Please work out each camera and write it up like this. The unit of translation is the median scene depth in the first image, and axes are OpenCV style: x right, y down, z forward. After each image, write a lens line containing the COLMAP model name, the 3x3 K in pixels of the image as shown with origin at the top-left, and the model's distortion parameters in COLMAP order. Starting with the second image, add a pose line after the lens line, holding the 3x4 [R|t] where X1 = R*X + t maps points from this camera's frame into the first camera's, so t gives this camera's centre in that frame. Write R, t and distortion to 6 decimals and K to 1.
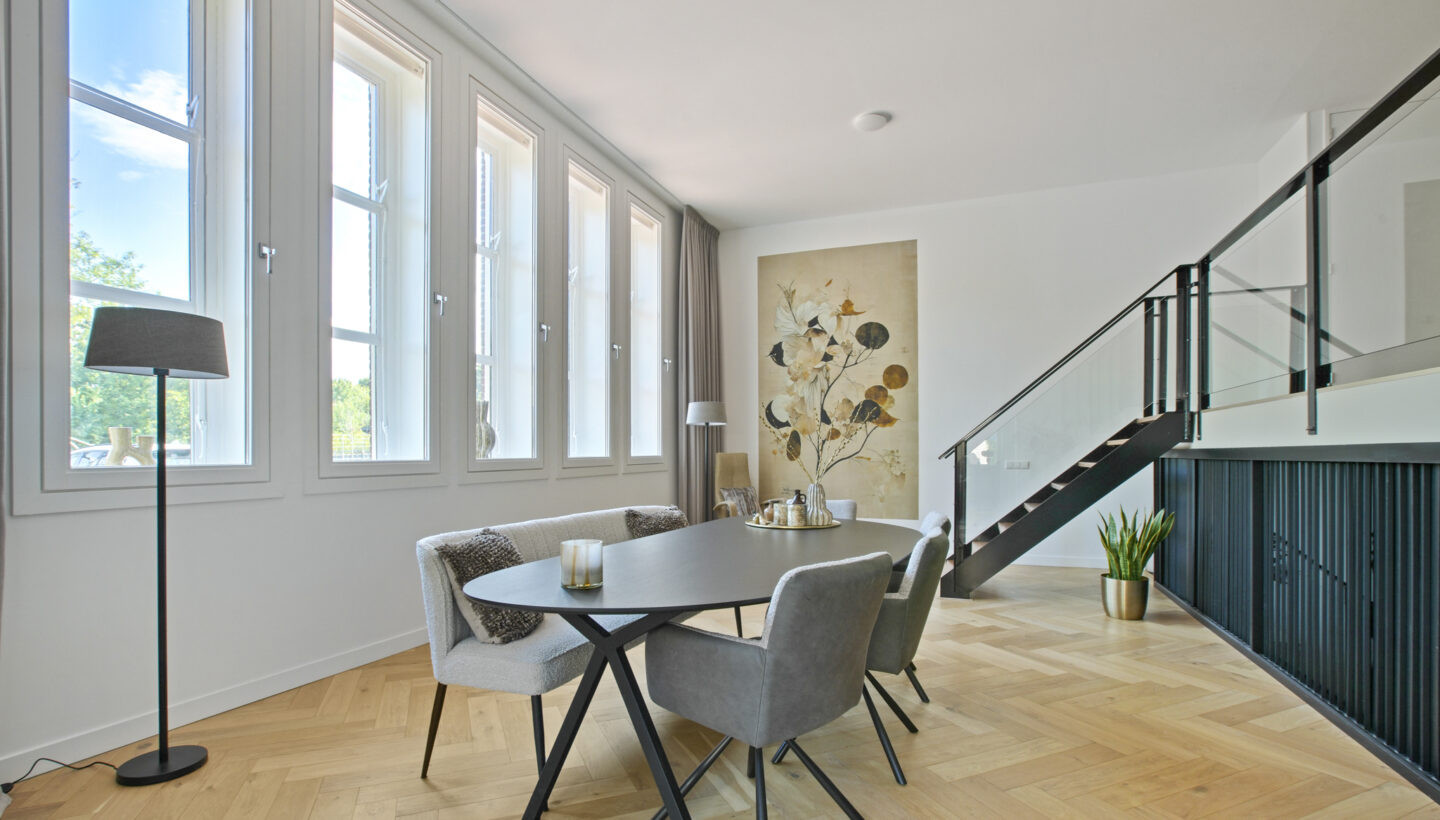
lens RADIAL K [[689.3, 0, 712.0], [0, 689.3, 451.0], [0, 0, 1]] dist [0.000210, 0.000264]
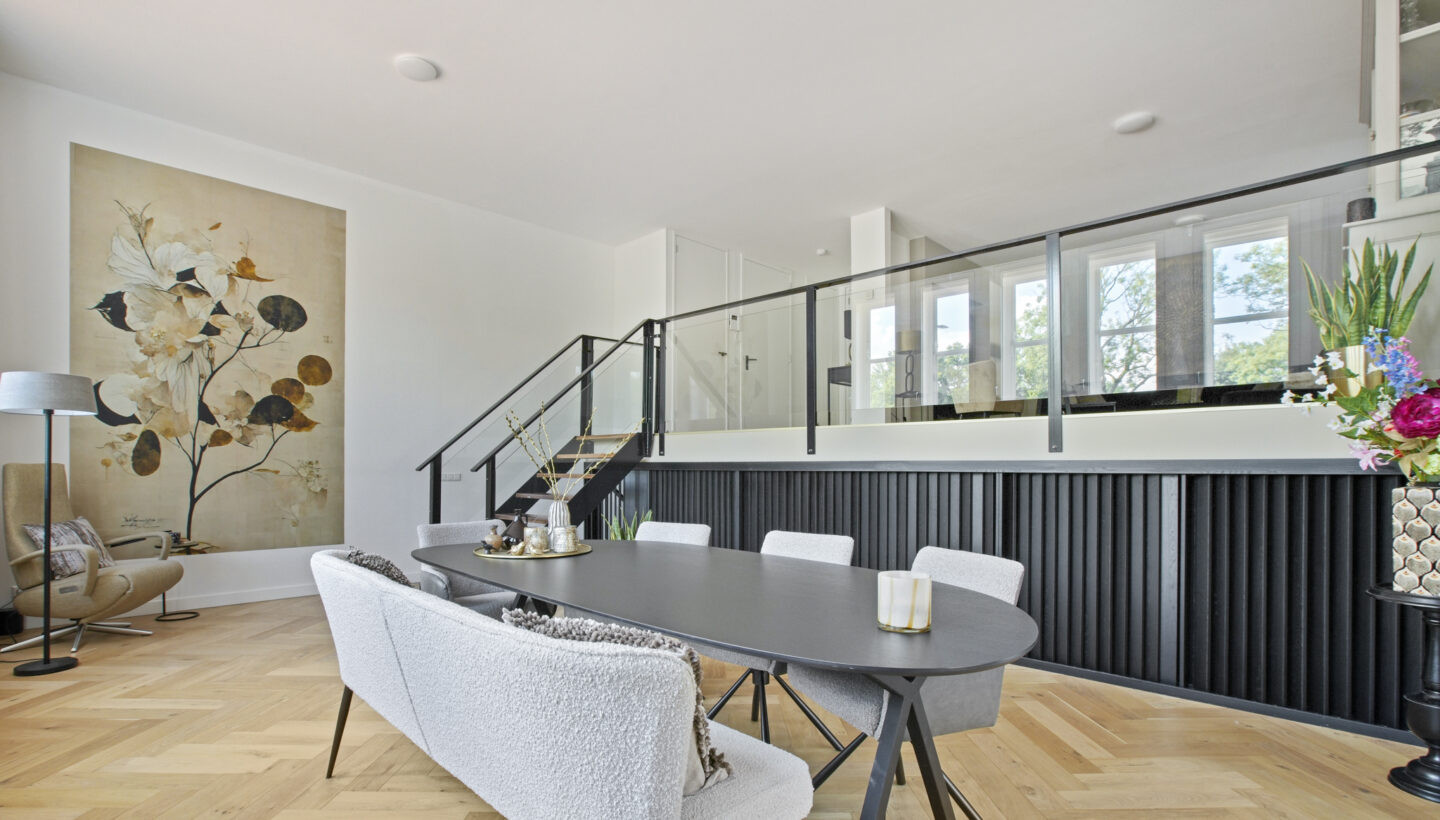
lens RADIAL K [[683.8, 0, 715.3], [0, 683.8, 462.6], [0, 0, 1]] dist [-0.000660, 0.010837]
pose [[0.393284, 0.004668, 0.919405, -0.280669], [-0.004609, 0.999985, -0.003106, 0.000905], [-0.919406, -0.003016, 0.393299, 0.243560]]
